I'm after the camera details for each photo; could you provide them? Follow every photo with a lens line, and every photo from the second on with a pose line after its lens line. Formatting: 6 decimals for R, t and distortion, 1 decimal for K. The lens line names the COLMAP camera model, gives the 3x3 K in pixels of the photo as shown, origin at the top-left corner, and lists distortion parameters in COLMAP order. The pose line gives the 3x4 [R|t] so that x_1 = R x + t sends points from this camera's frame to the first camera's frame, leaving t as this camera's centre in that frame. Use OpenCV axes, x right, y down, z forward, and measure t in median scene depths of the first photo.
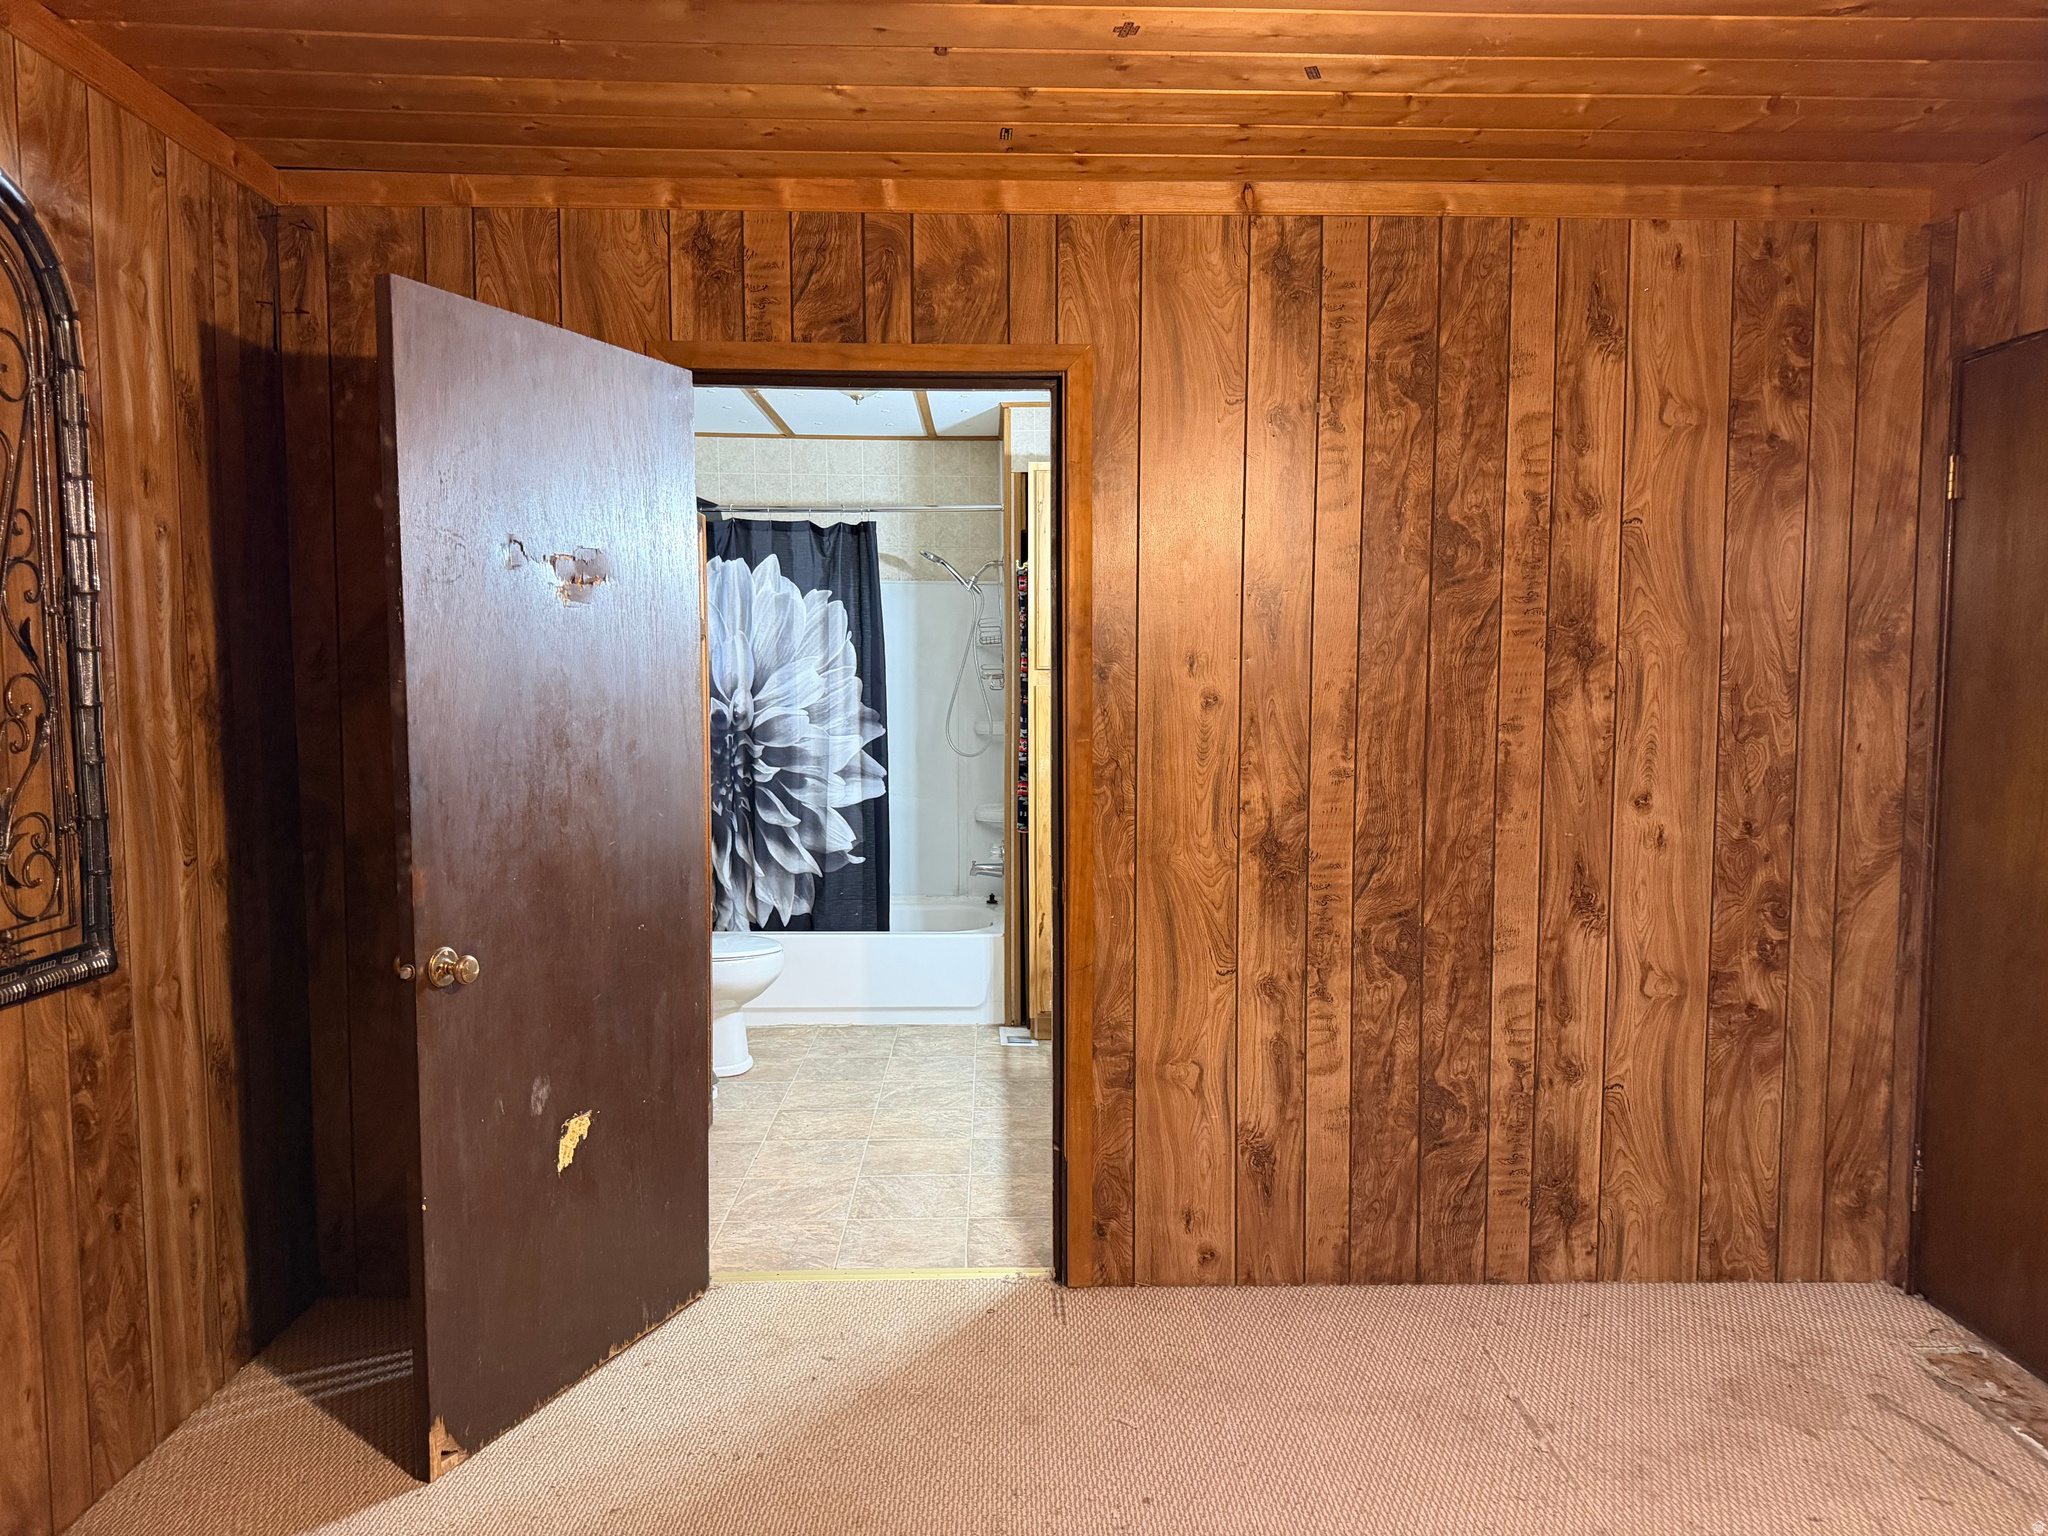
lens RADIAL K [[1445.5, 0, 1026.4], [0, 1445.5, 767.4], [0, 0, 1]] dist [-0.001062, -0.000688]
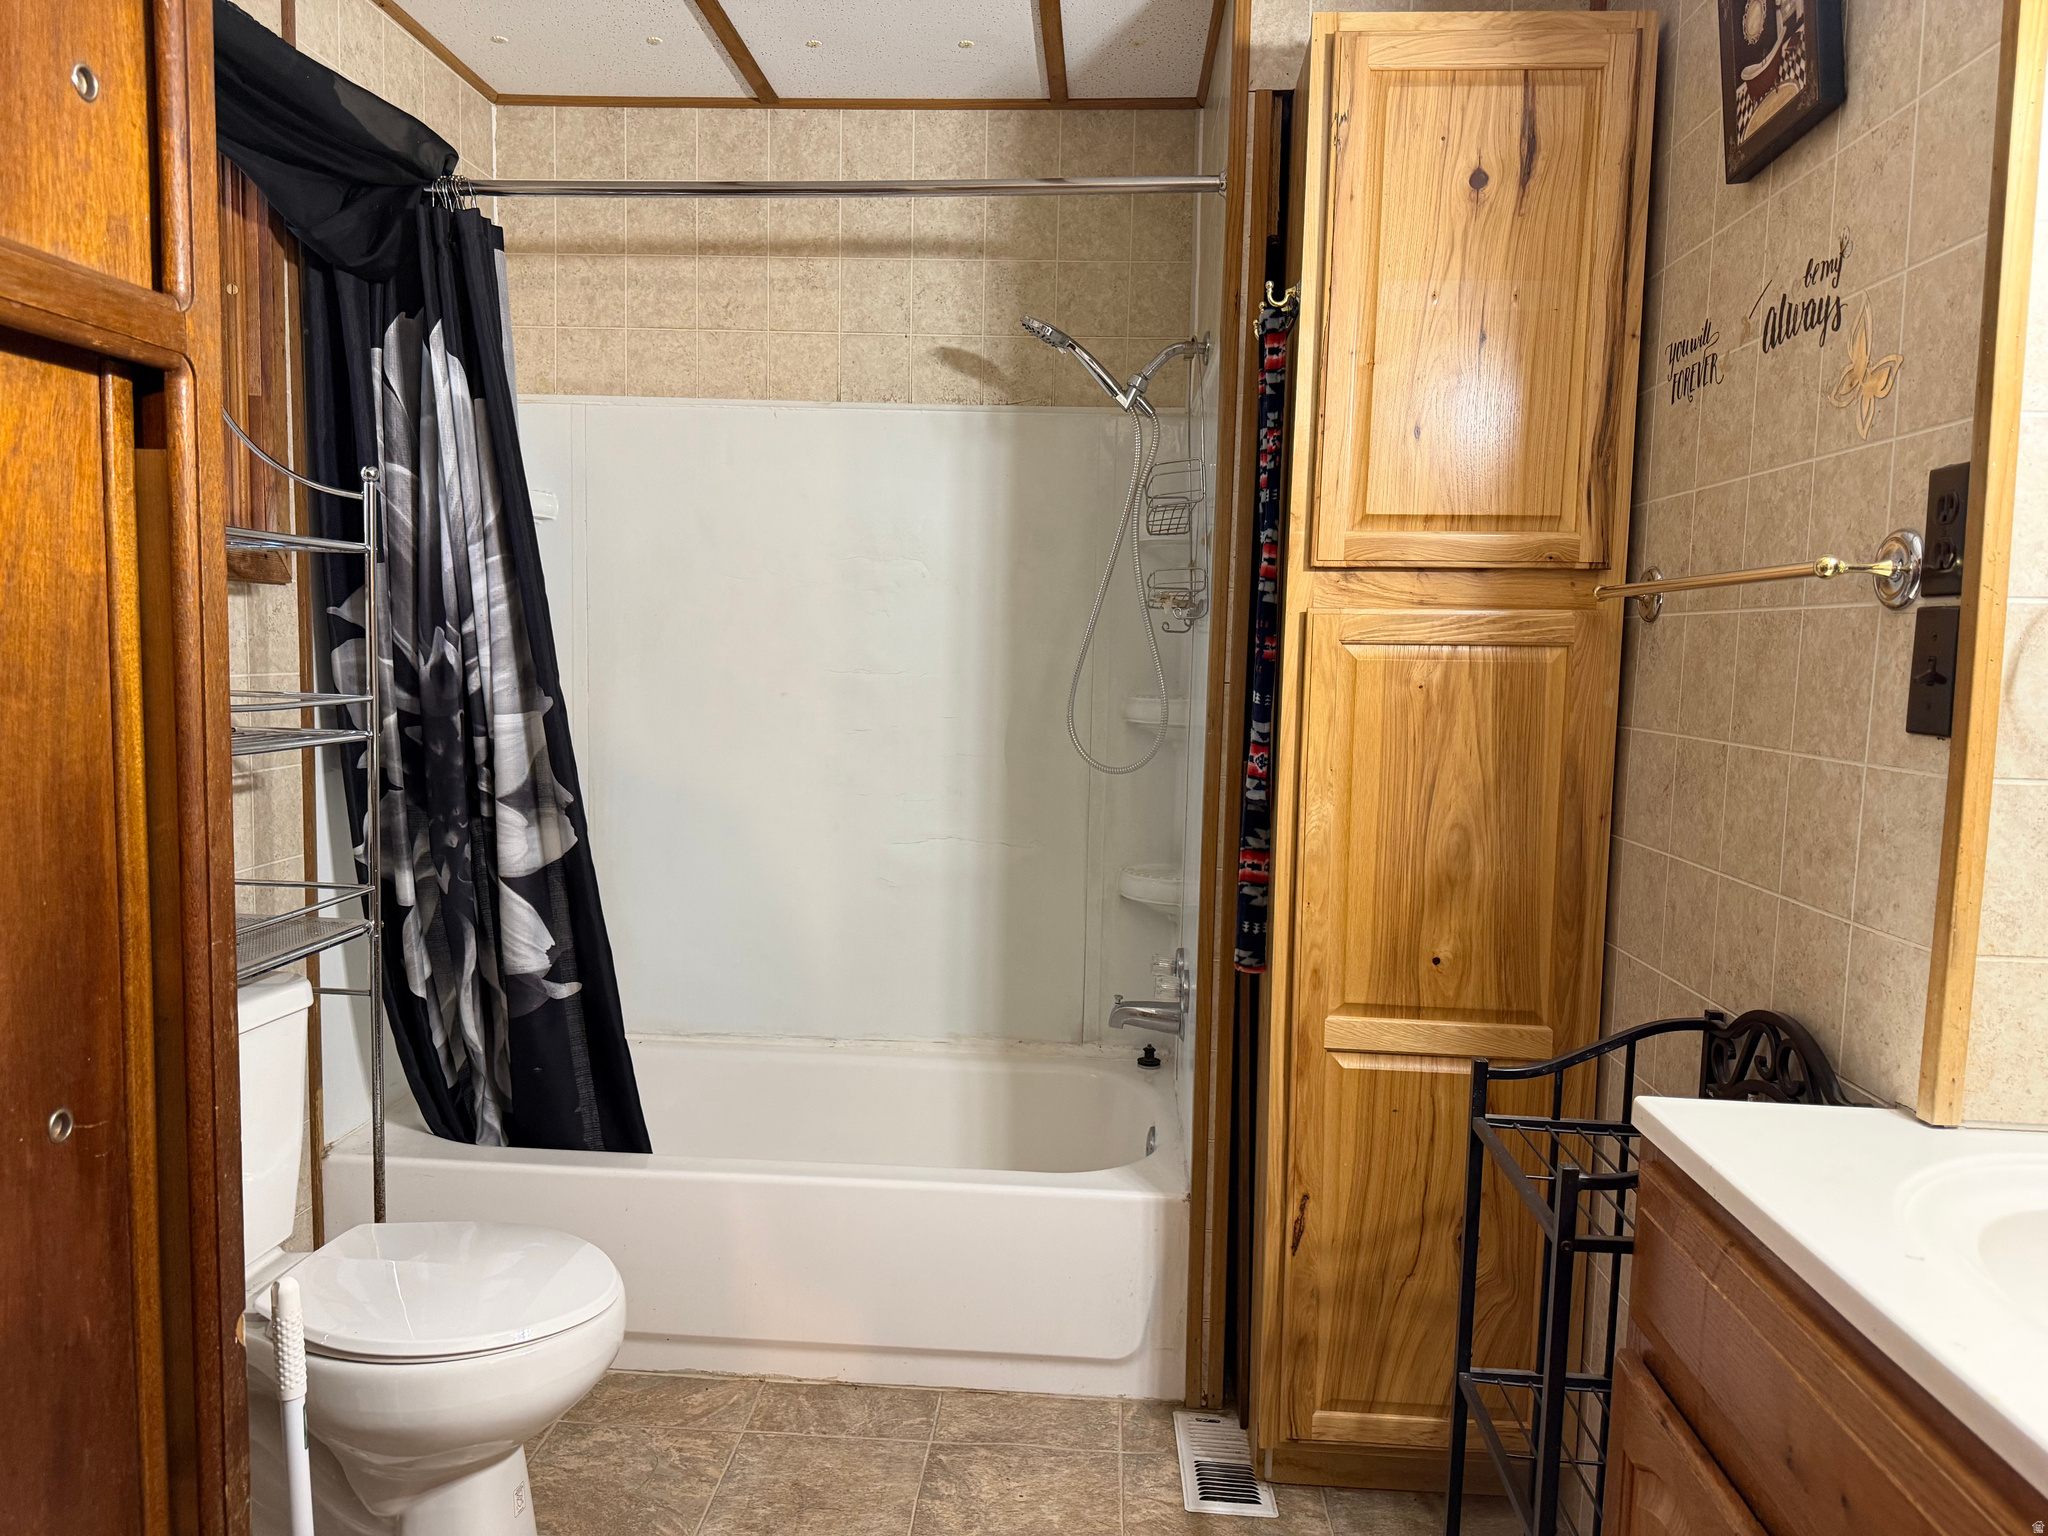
lens RADIAL K [[1445.5, 0, 1024.5], [0, 1445.5, 772.3], [0, 0, 1]] dist [-0.001062, -0.000688]
pose [[0.996470, 0.032379, -0.077453, -0.055590], [-0.030955, 0.999330, 0.019522, -0.027396], [0.078033, -0.017056, 0.996805, 0.899304]]
